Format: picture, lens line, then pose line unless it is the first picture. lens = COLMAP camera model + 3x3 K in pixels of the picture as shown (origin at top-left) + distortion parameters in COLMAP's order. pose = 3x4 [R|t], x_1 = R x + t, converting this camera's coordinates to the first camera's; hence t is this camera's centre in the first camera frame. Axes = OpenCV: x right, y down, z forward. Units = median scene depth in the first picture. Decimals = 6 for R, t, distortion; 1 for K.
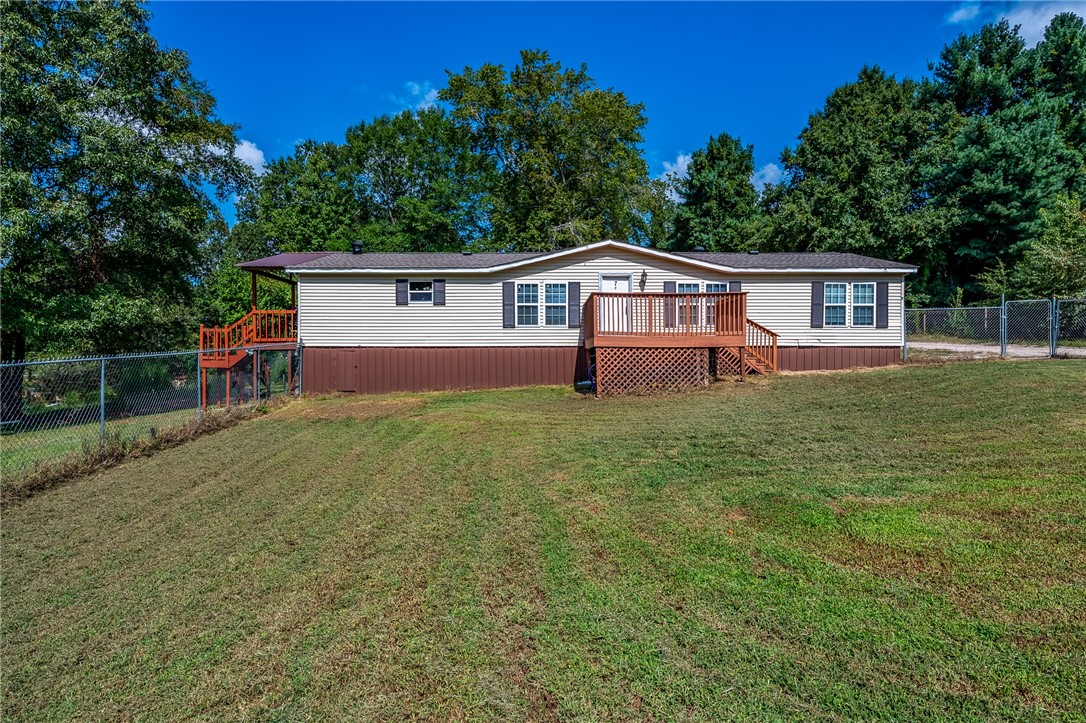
lens RADIAL K [[567.1, 0, 551.2], [0, 567.1, 362.8], [0, 0, 1]] dist [-0.004458, -0.001344]
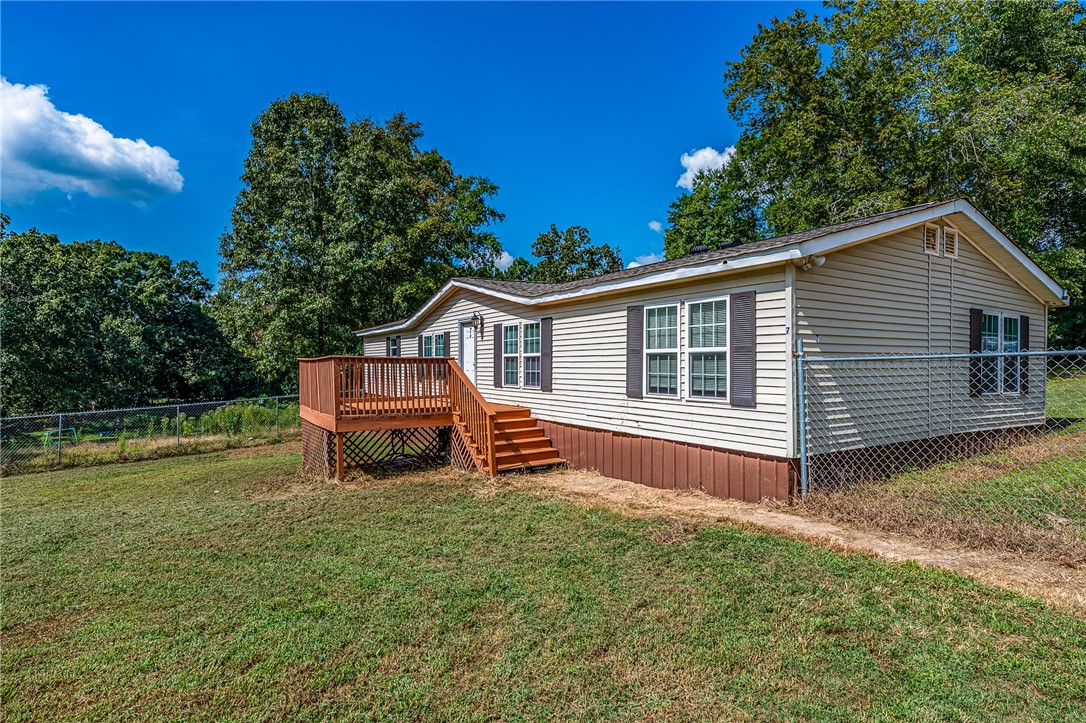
lens RADIAL K [[557.3, 0, 543.6], [0, 557.3, 360.9], [0, 0, 1]] dist [0.005833, 0.000823]
pose [[0.528109, -0.006445, -0.849152, 0.847228], [-0.008404, 0.999883, -0.012816, -0.087485], [0.849135, 0.013904, 0.527993, 0.668854]]
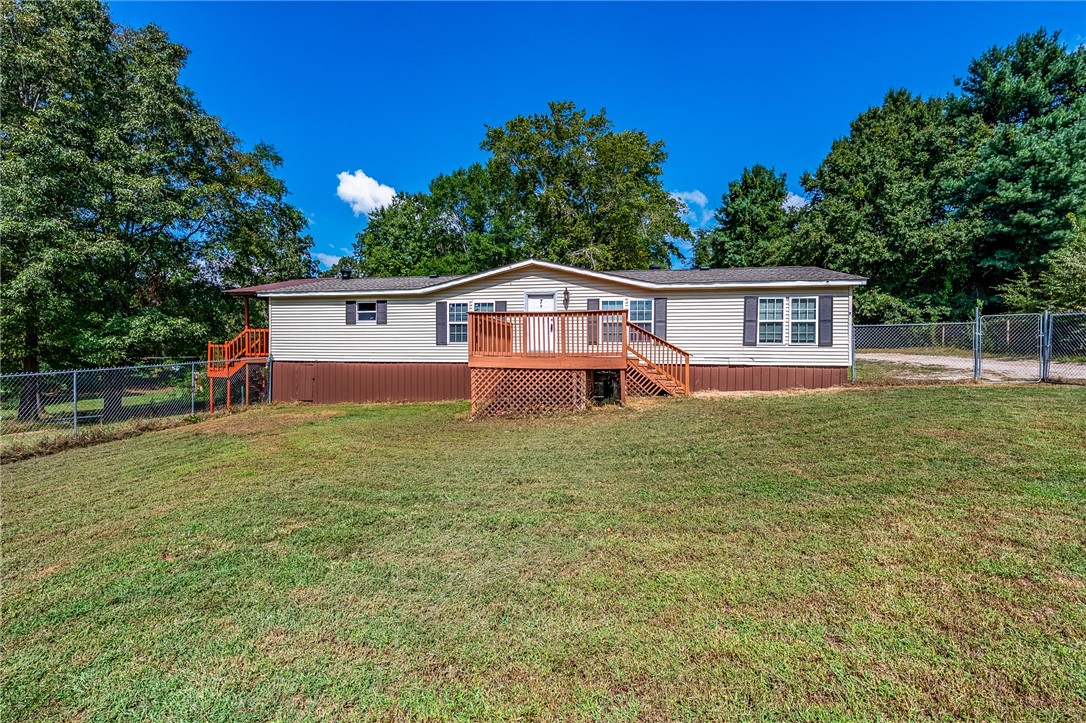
lens RADIAL K [[454.5, 0, 545.6], [0, 454.5, 363.0], [0, 0, 1]] dist [-0.004995, -0.000587]
pose [[0.982956, 0.010167, -0.183558, 0.274091], [-0.010893, 0.999936, -0.002945, -0.027071], [0.183517, 0.004894, 0.983004, 0.194739]]
